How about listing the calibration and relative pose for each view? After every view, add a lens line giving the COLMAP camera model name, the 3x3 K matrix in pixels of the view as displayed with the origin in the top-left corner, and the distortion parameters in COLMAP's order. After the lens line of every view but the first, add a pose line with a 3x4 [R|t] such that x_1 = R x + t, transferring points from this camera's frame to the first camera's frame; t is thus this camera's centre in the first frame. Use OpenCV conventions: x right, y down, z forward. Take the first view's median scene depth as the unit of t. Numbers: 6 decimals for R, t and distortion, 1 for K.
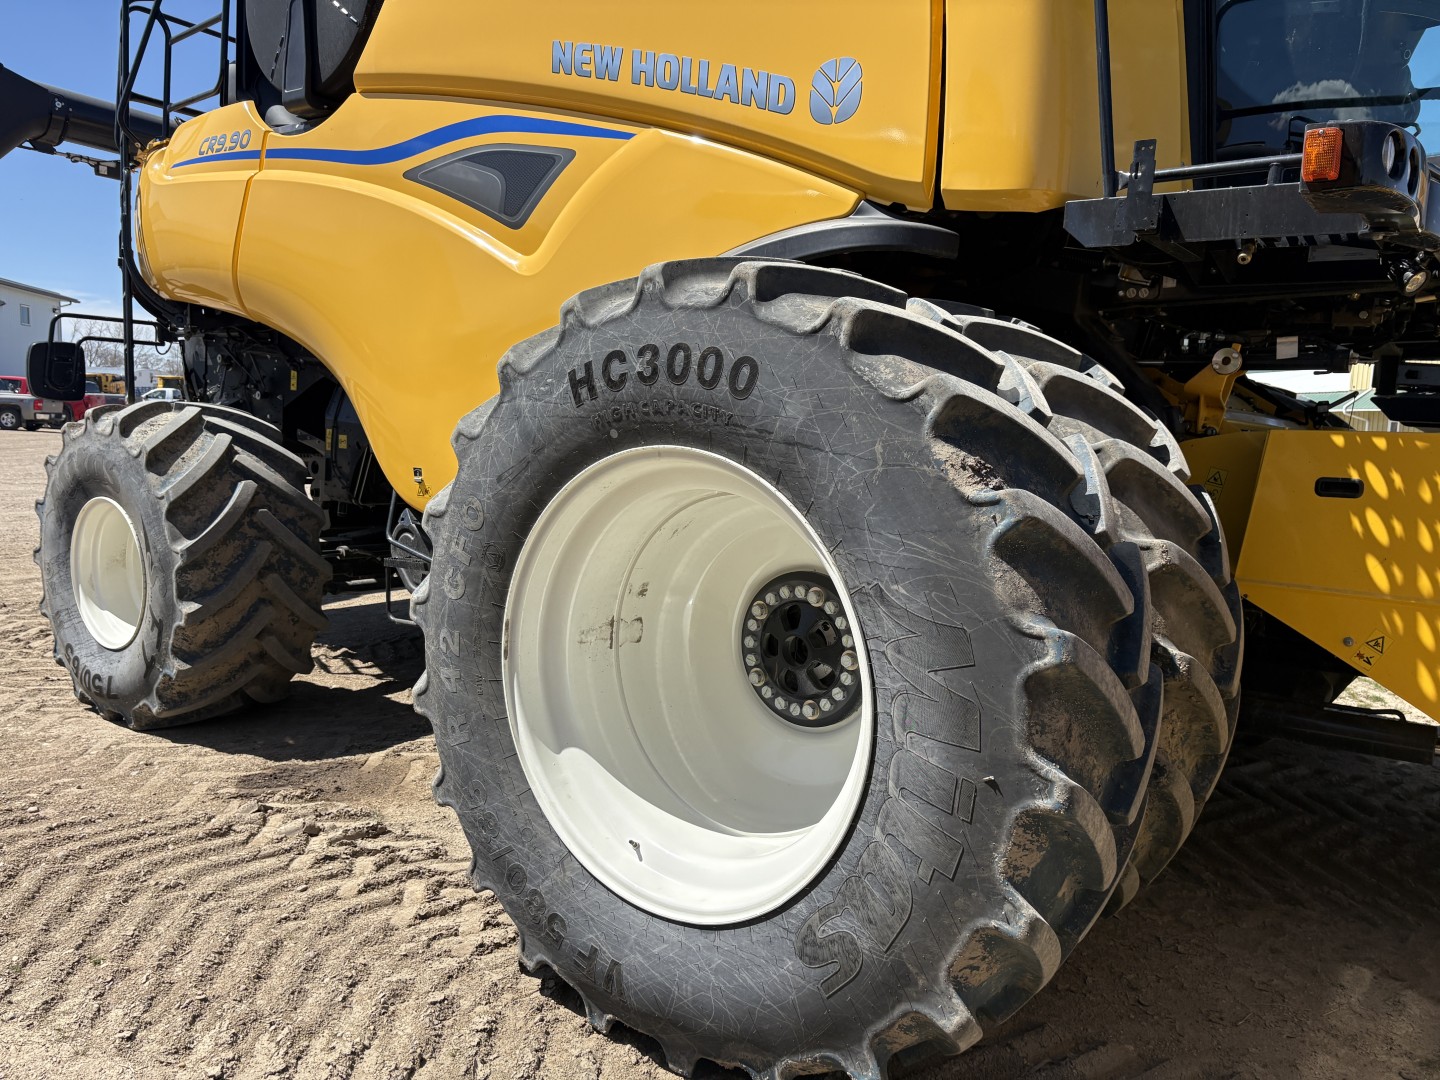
lens RADIAL K [[1075.8, 0, 720.2], [0, 1075.8, 569.9], [0, 0, 1]] dist [0.003244, -0.004505]
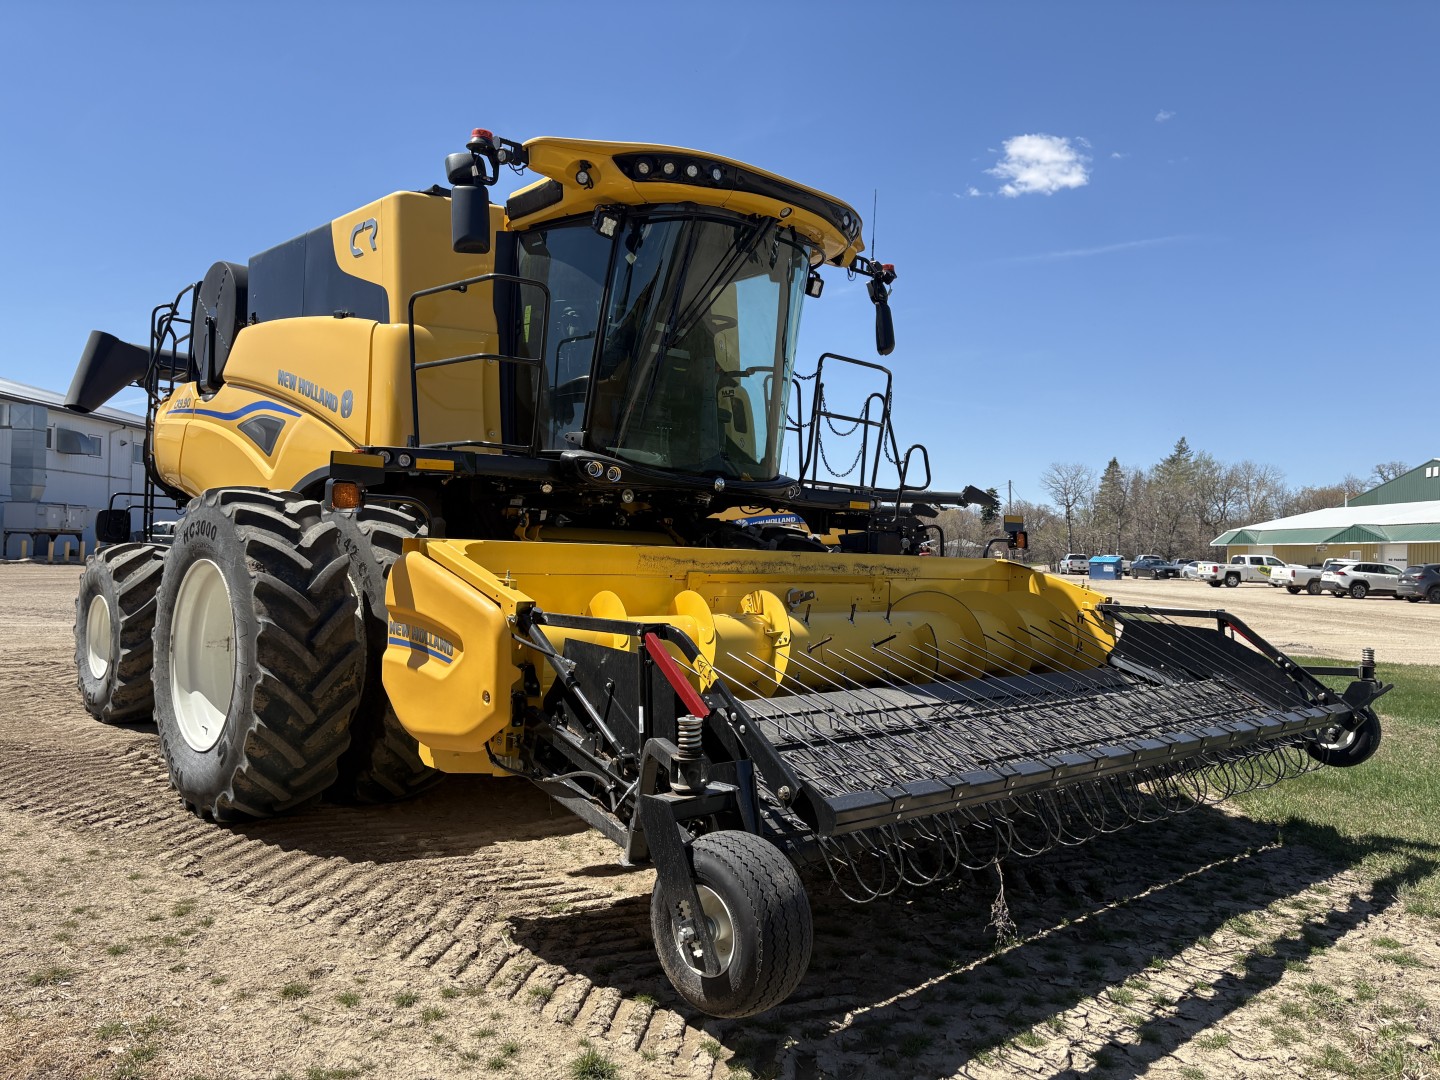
lens RADIAL K [[1079.5, 0, 720.0], [0, 1079.5, 540.0], [0, 0, 1]] dist [-0.026147, 0.001510]
pose [[0.988085, -0.013652, -0.153306, 0.814125], [-0.009077, 0.989156, -0.146589, 0.105013], [0.153644, 0.146234, 0.977246, -0.689062]]
